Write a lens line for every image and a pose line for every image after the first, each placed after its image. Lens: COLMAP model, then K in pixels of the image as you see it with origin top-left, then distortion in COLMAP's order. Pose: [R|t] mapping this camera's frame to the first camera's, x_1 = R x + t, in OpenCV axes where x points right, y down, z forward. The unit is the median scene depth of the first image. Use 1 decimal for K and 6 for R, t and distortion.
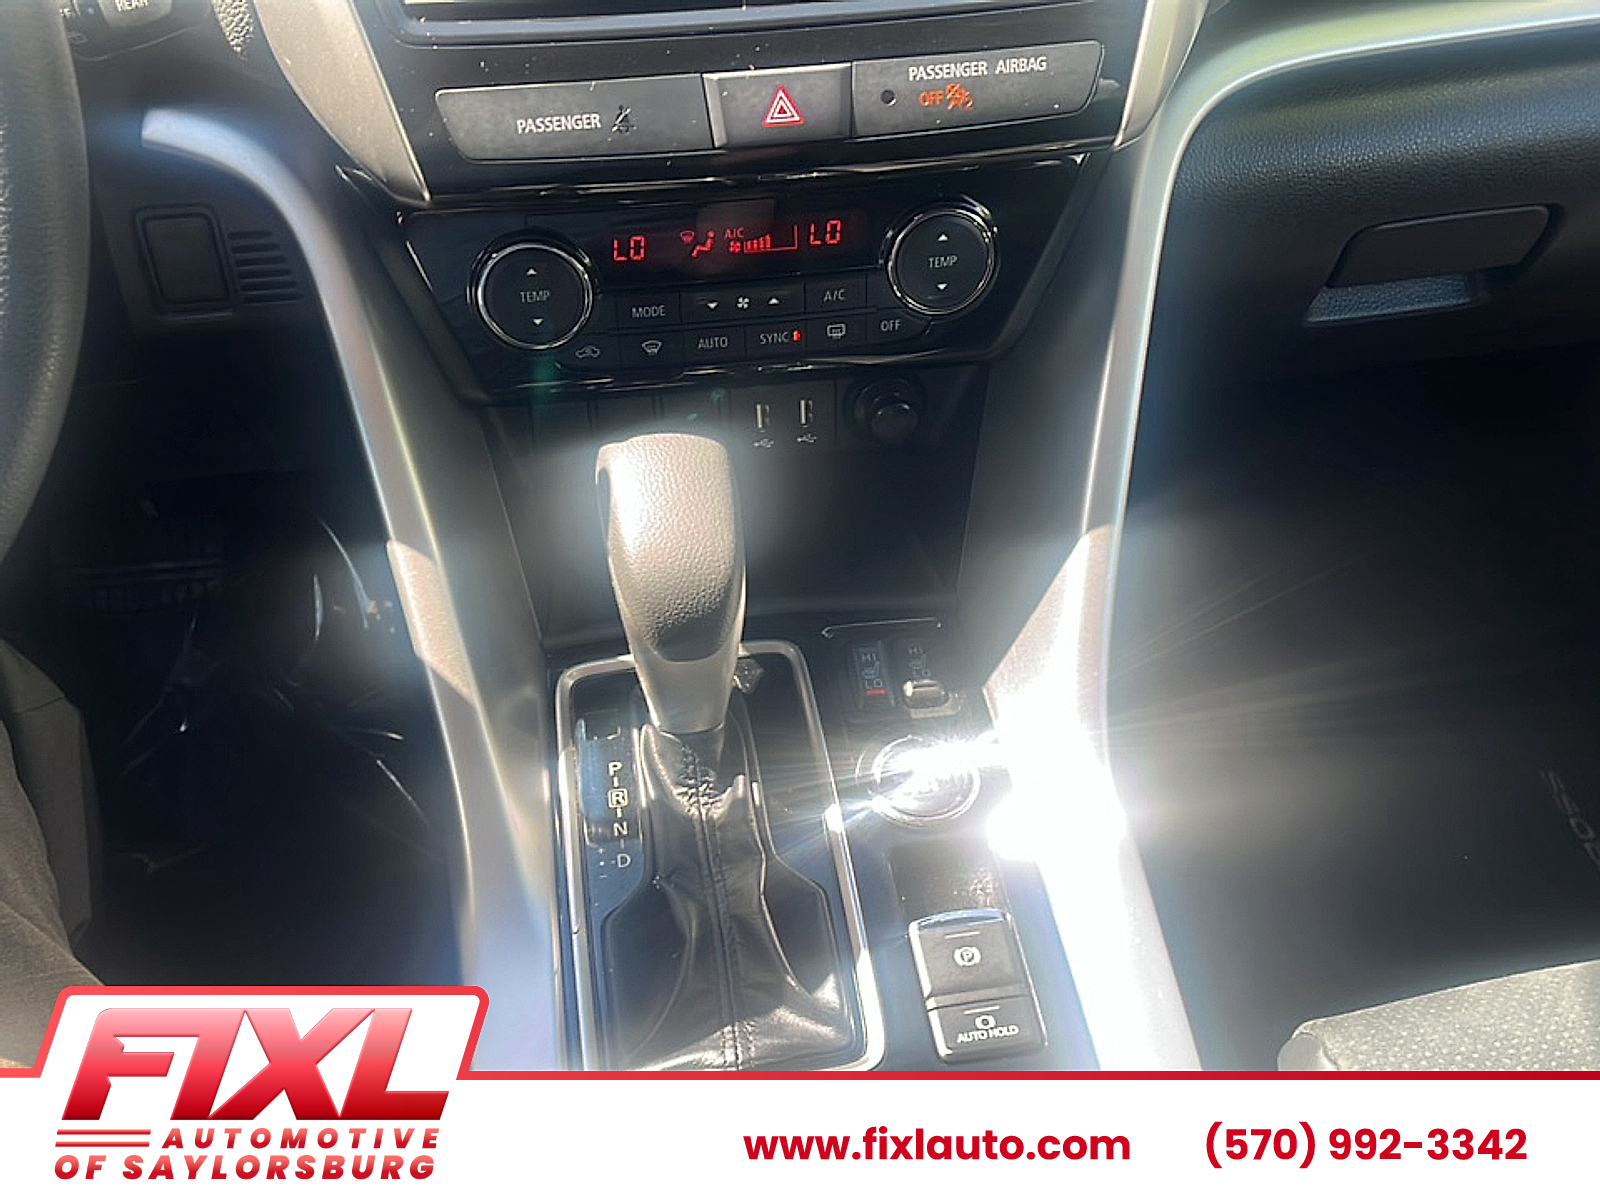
lens RADIAL K [[1567.2, 0, 785.6], [0, 1567.2, 616.8], [0, 0, 1]] dist [0.029898, 0.000000]
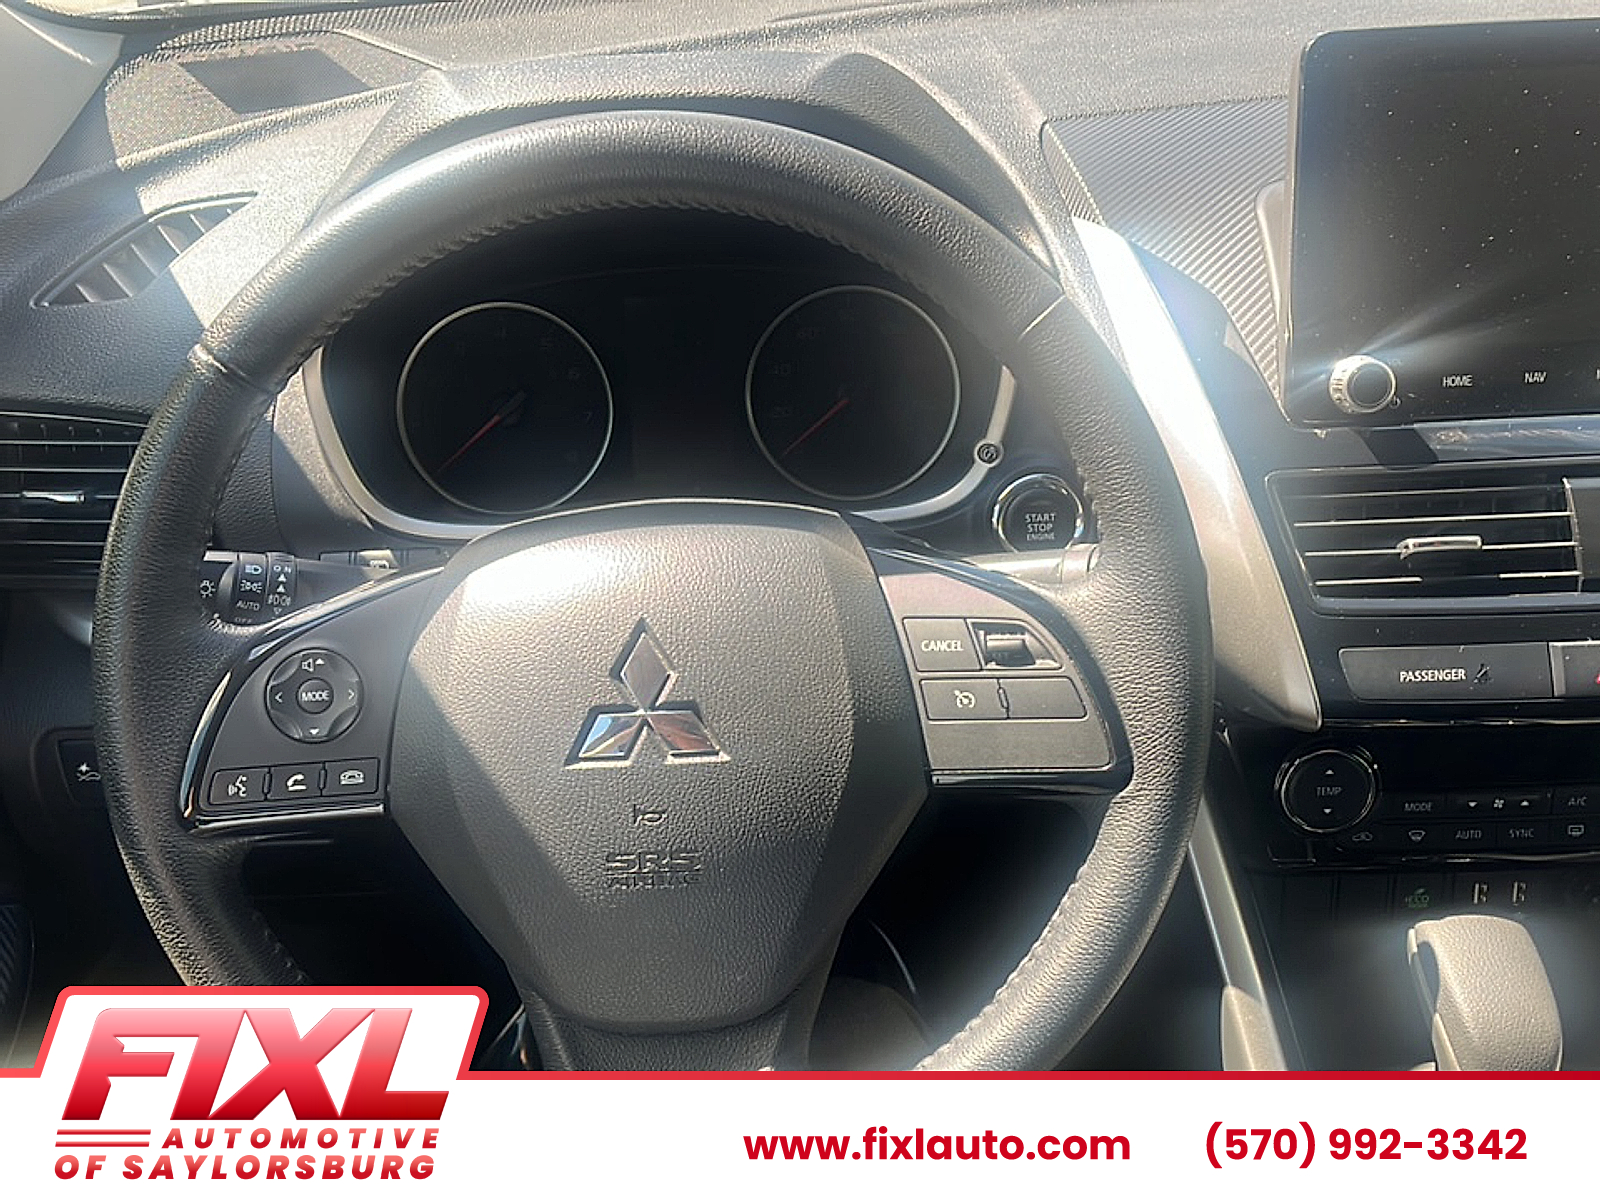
lens RADIAL K [[1567.2, 0, 786.6], [0, 1567.2, 607.8], [0, 0, 1]] dist [0.029898, 0.000000]
pose [[0.987846, 0.037714, -0.150790, -0.419934], [-0.074693, 0.965945, -0.247733, -0.006065], [0.136312, 0.255985, 0.957022, -0.286848]]
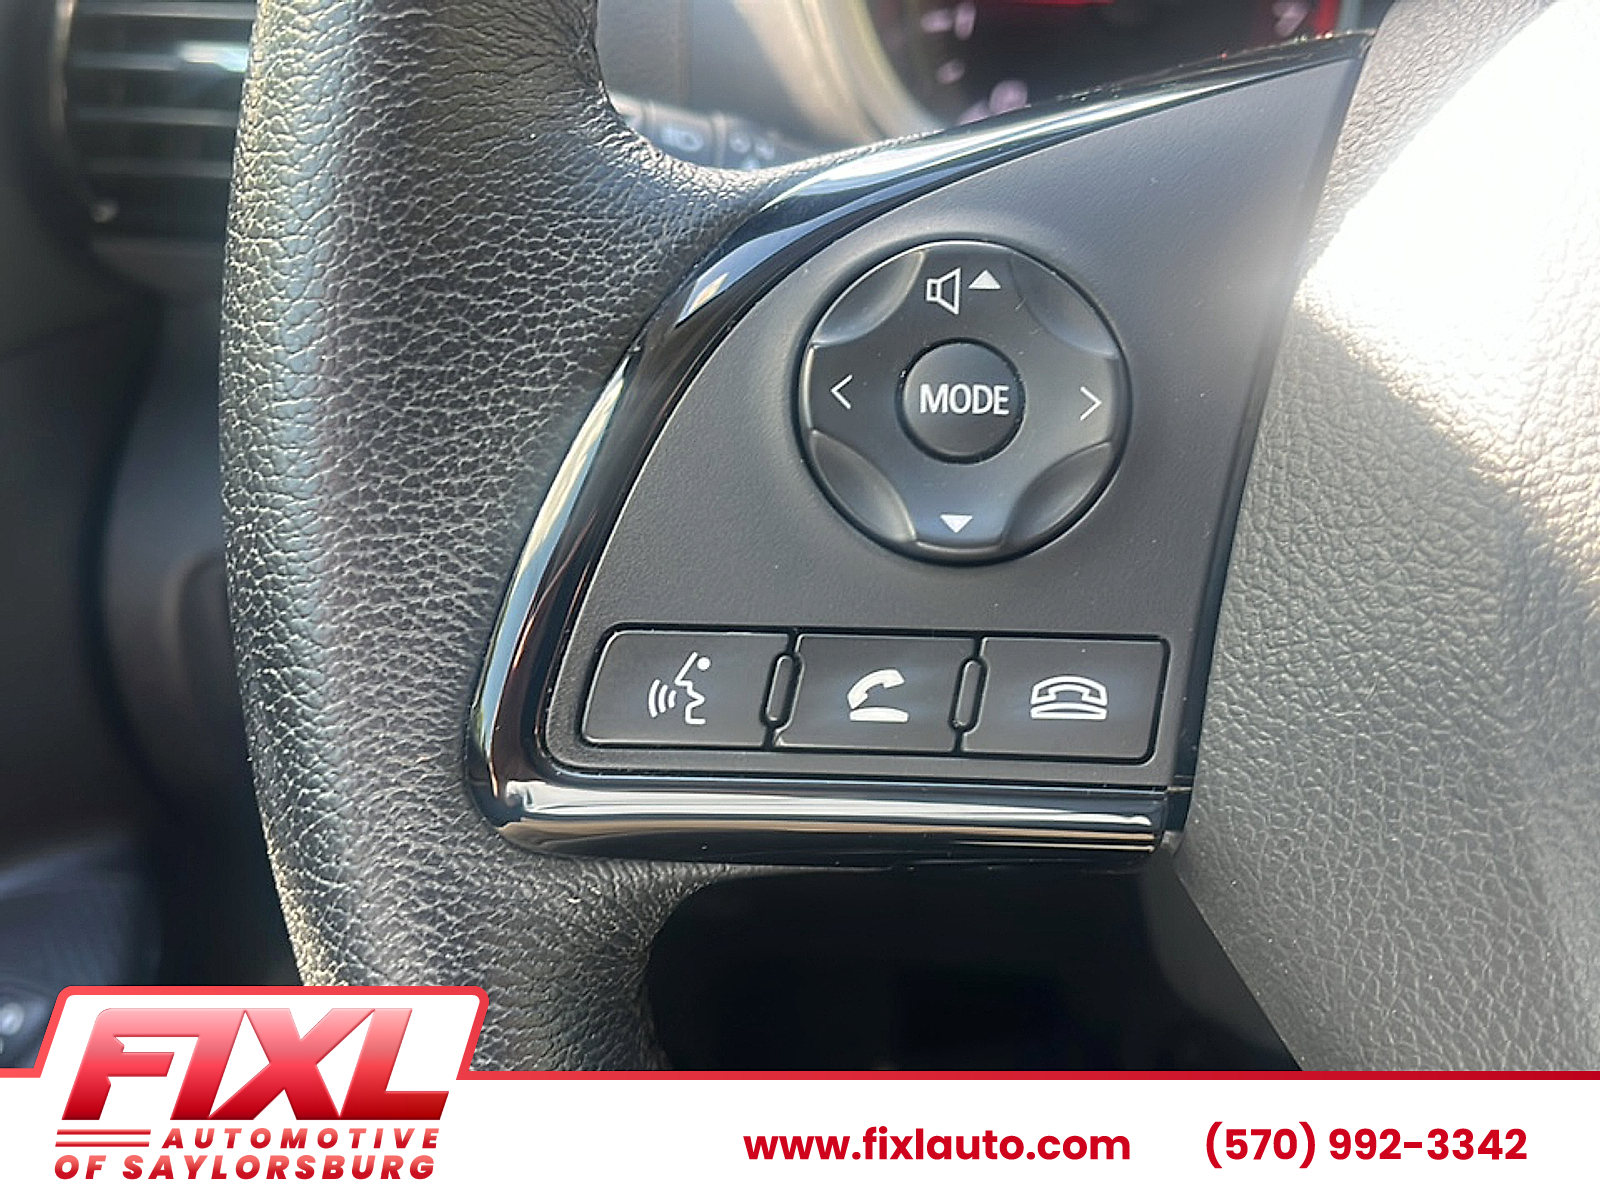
lens RADIAL K [[1567.2, 0, 790.7], [0, 1567.2, 602.0], [0, 0, 1]] dist [0.029898, 0.000000]
pose [[0.950988, 0.131063, -0.280079, -0.800105], [-0.193136, 0.959093, -0.206974, -0.075948], [0.241495, 0.250923, 0.937399, 0.362840]]
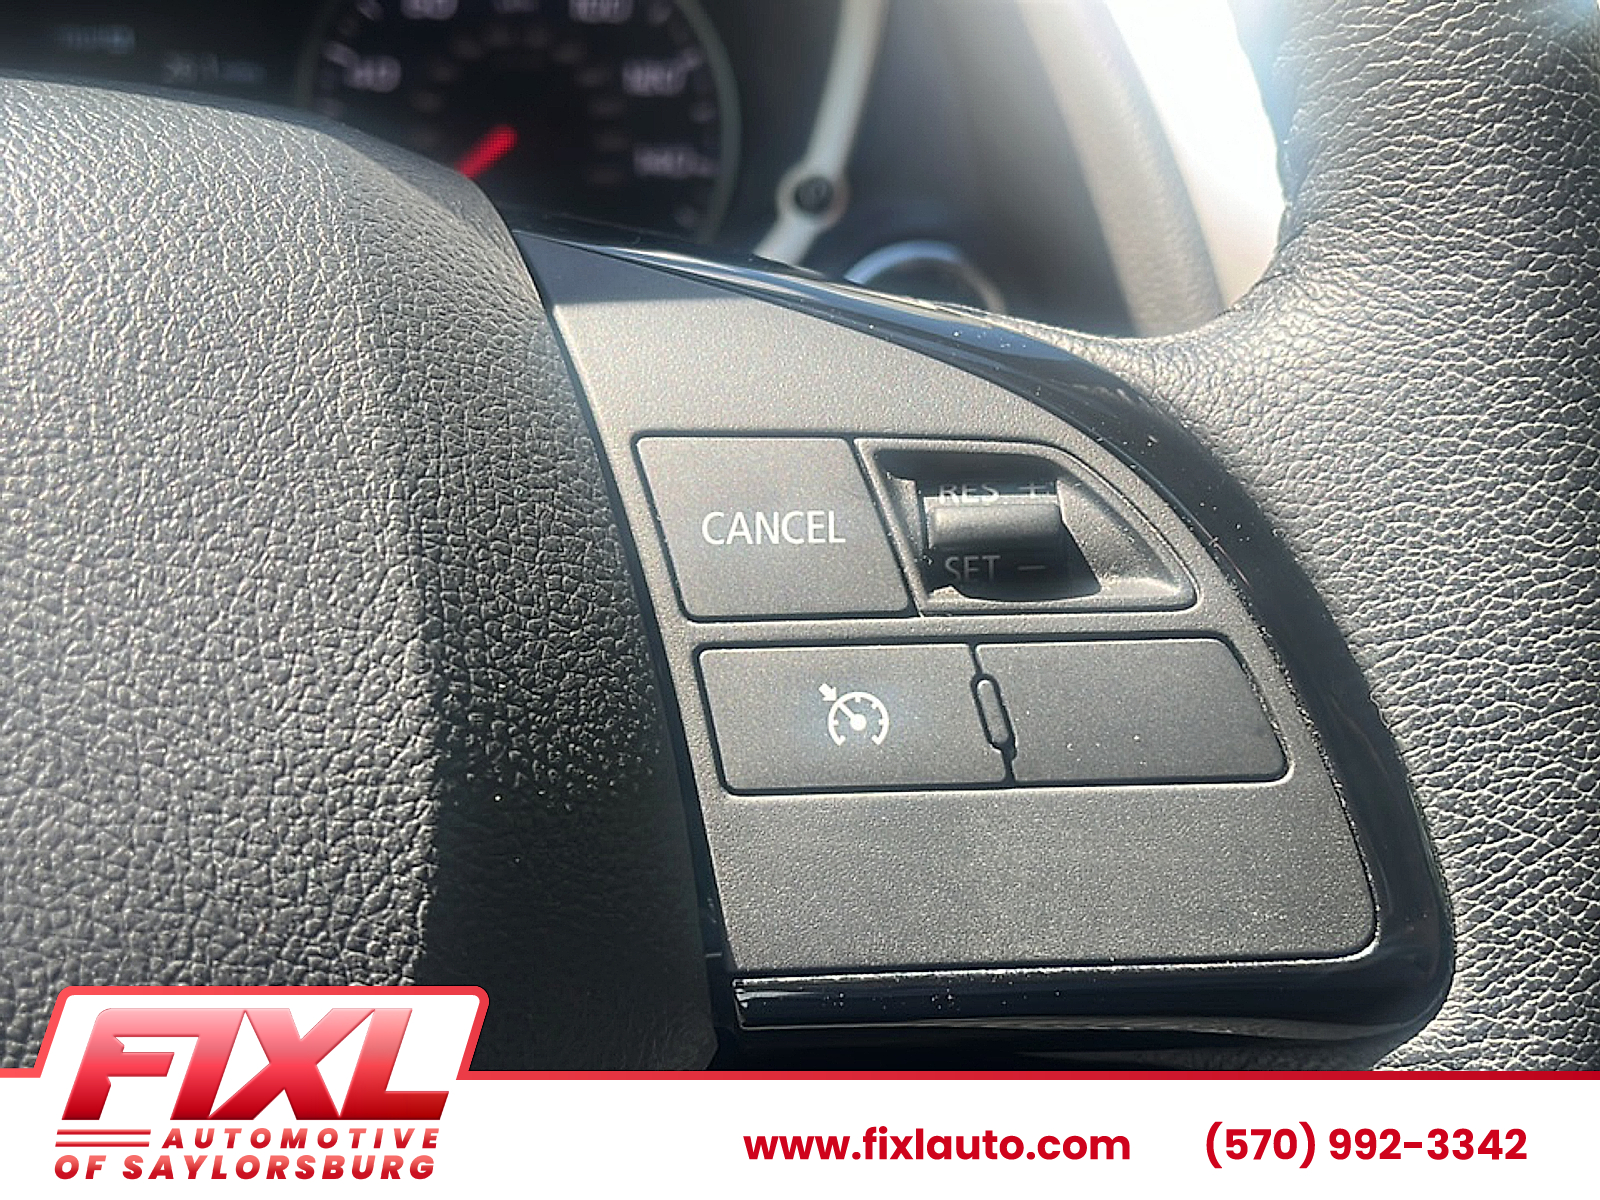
lens RADIAL K [[1567.2, 0, 790.5], [0, 1567.2, 598.0], [0, 0, 1]] dist [0.029898, 0.000000]
pose [[0.998787, 0.038703, 0.030443, -0.475195], [-0.028278, 0.956956, -0.288851, -0.139728], [-0.040312, 0.287640, 0.956890, 0.401032]]
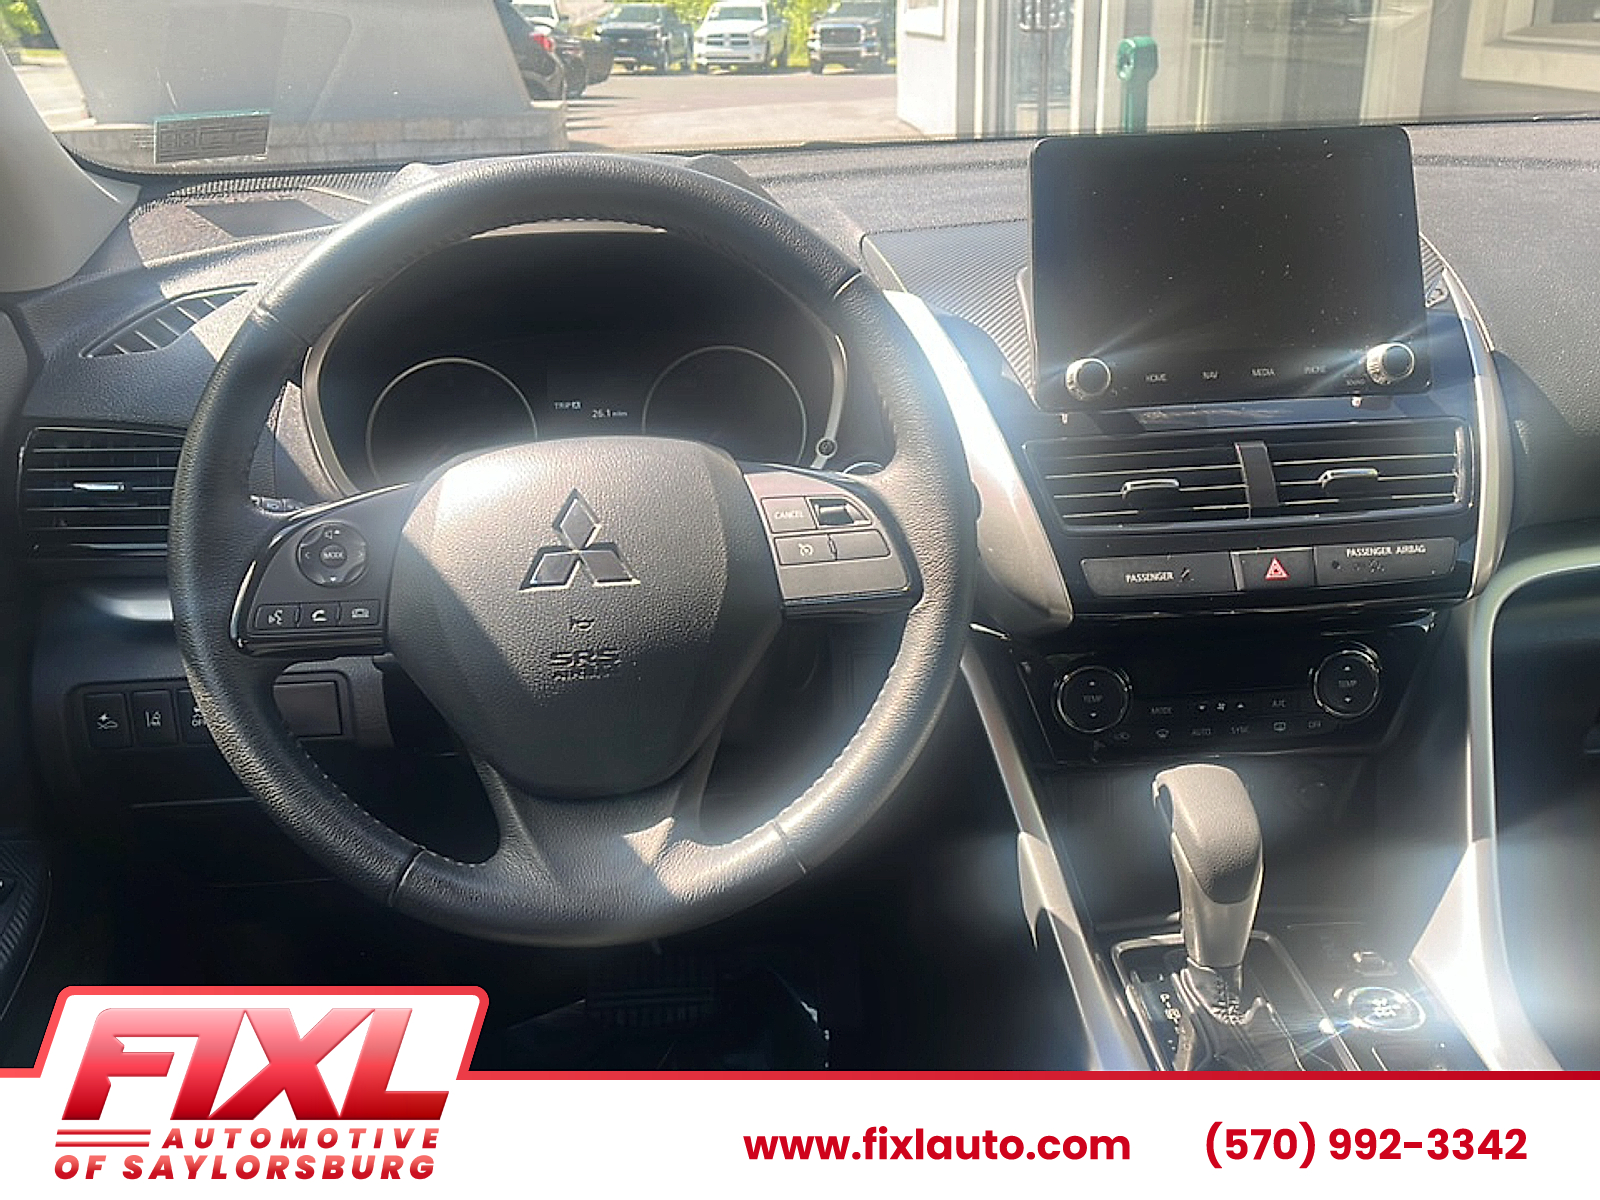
lens RADIAL K [[1567.2, 0, 792.9], [0, 1567.2, 615.3], [0, 0, 1]] dist [0.029898, 0.000000]
pose [[0.997154, -0.005075, -0.075221, -0.364405], [-0.026989, 0.907583, -0.419004, 0.421572], [0.070396, 0.419842, 0.904863, -0.539086]]
